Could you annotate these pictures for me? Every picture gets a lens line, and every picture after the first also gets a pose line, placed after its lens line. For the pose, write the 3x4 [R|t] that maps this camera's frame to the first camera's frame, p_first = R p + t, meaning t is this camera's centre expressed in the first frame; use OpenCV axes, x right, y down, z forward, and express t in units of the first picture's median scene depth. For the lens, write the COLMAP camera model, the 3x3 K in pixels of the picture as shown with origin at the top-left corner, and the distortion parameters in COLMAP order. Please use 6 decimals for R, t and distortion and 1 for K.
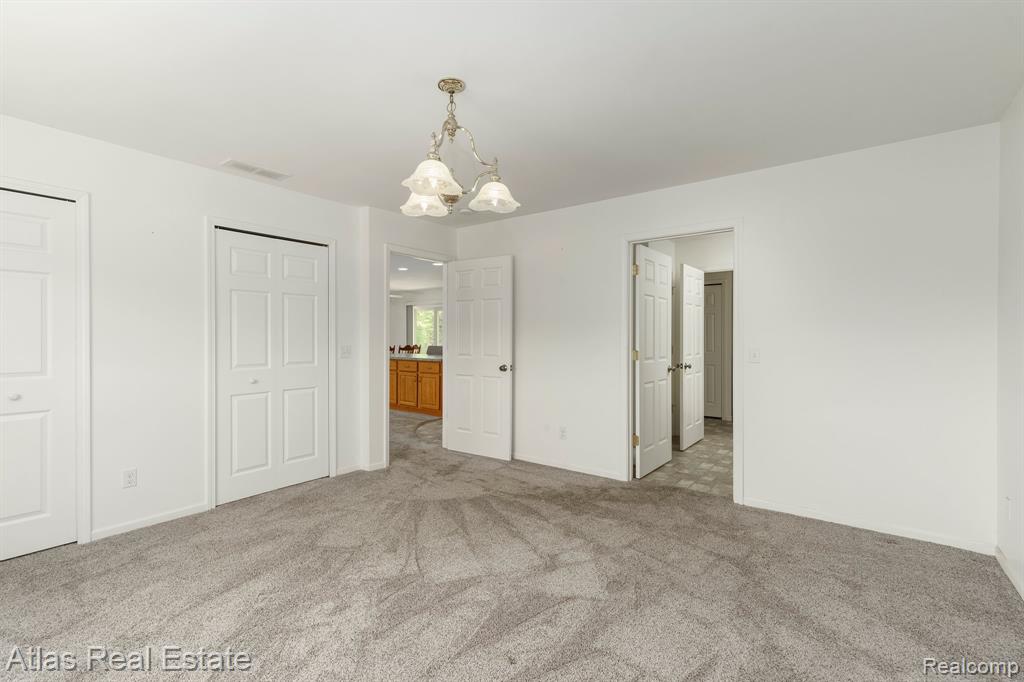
lens RADIAL K [[465.9, 0, 503.6], [0, 465.9, 340.6], [0, 0, 1]] dist [0.007099, 0.002465]
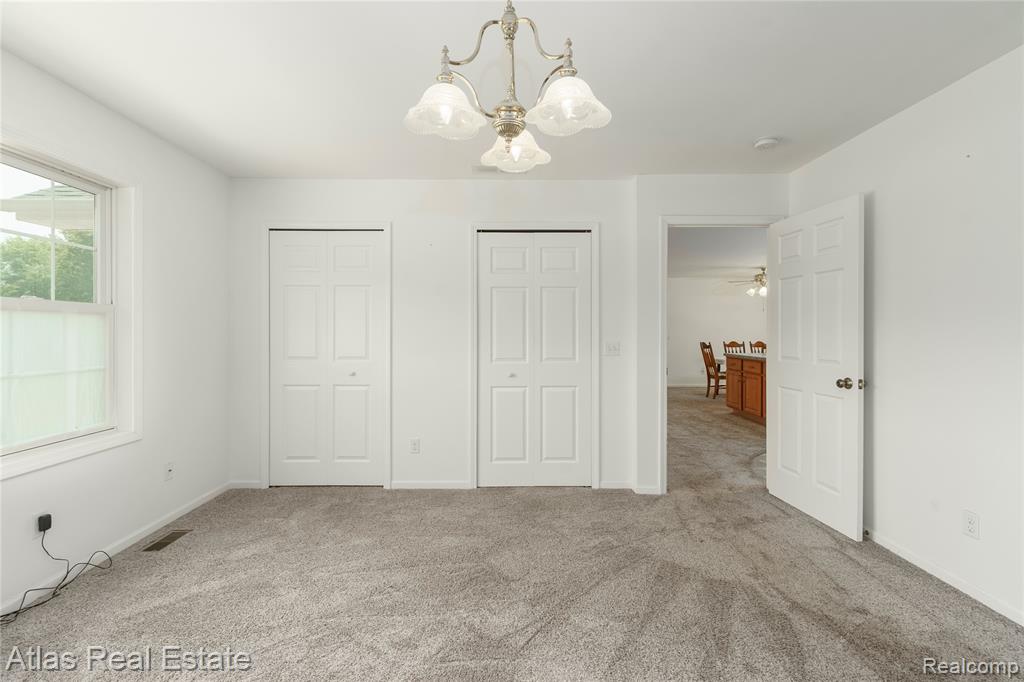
lens RADIAL K [[465.9, 0, 507.4], [0, 465.9, 330.9], [0, 0, 1]] dist [0.007099, 0.002465]
pose [[0.611981, -0.002466, -0.790869, 0.265558], [-0.006300, 0.999948, -0.007993, -0.001224], [0.790847, 0.009874, 0.611934, 0.357352]]
